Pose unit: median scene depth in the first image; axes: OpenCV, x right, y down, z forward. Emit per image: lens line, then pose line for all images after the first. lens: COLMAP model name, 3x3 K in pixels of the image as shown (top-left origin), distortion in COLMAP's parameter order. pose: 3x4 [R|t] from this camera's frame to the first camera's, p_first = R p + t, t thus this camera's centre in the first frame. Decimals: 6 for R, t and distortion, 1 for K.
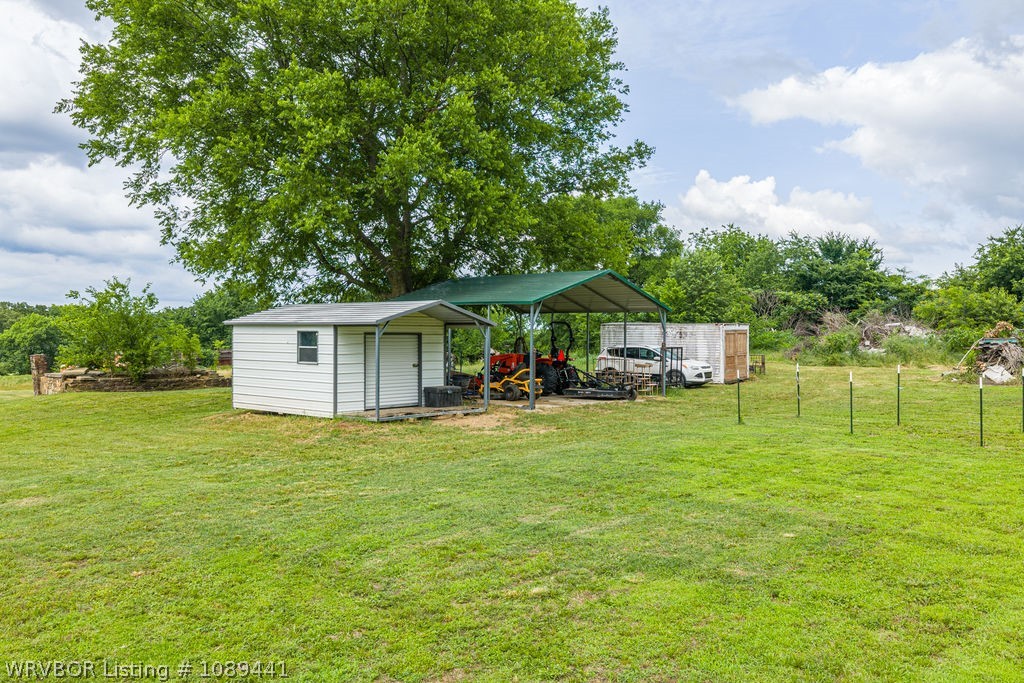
lens RADIAL K [[860.2, 0, 512.0], [0, 860.2, 341.5], [0, 0, 1]] dist [0.000055, -0.001696]
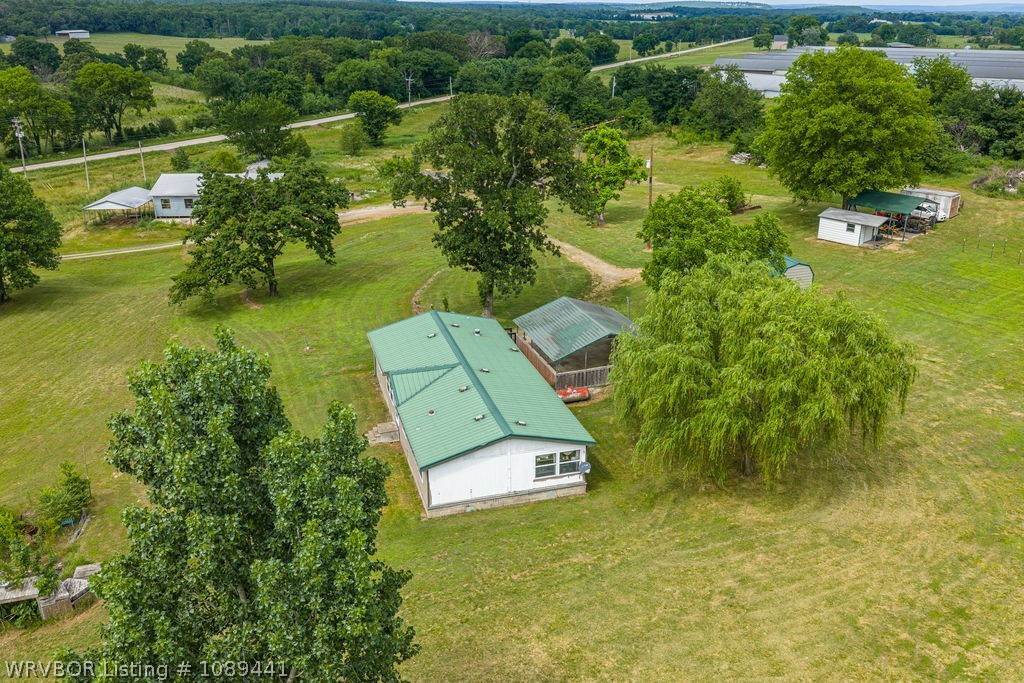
lens RADIAL K [[829.7, 0, 512.0], [0, 829.7, 341.5], [0, 0, 1]] dist [-0.013220, -0.005134]
pose [[0.988162, 0.040507, -0.147973, -1.145073], [0.015091, 0.934171, 0.356506, -0.852752], [0.152673, -0.354519, 0.922501, -2.833814]]
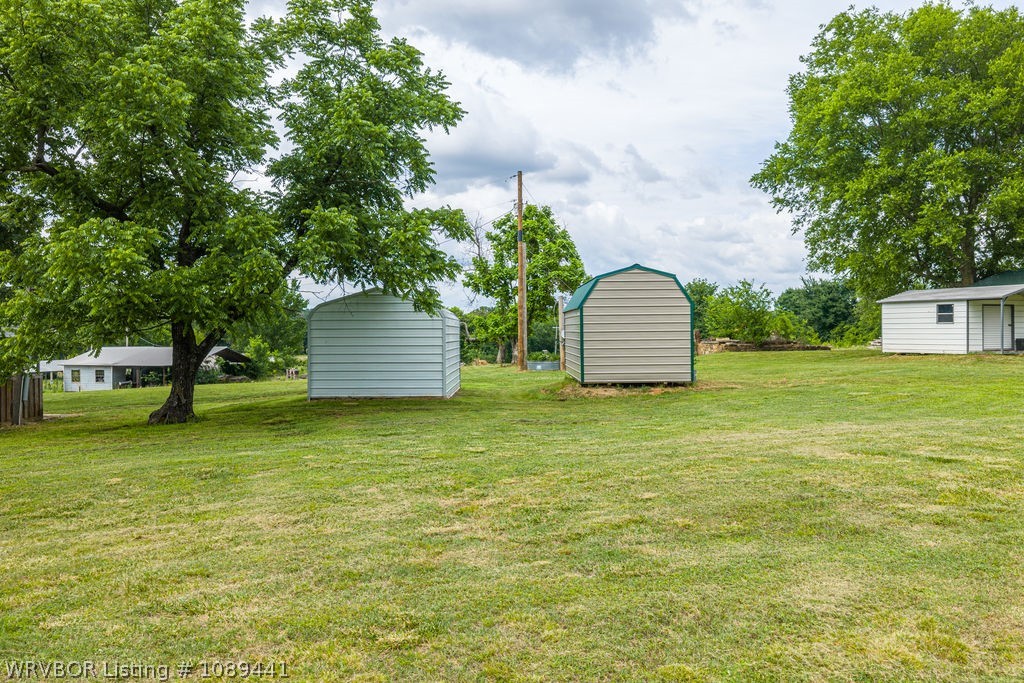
lens RADIAL K [[860.2, 0, 512.0], [0, 860.2, 341.5], [0, 0, 1]] dist [0.000055, -0.001696]
pose [[0.901576, -0.006737, -0.432568, -0.261600], [0.007731, 0.999970, 0.000540, 0.051453], [0.432552, -0.003831, 0.901601, -0.873221]]
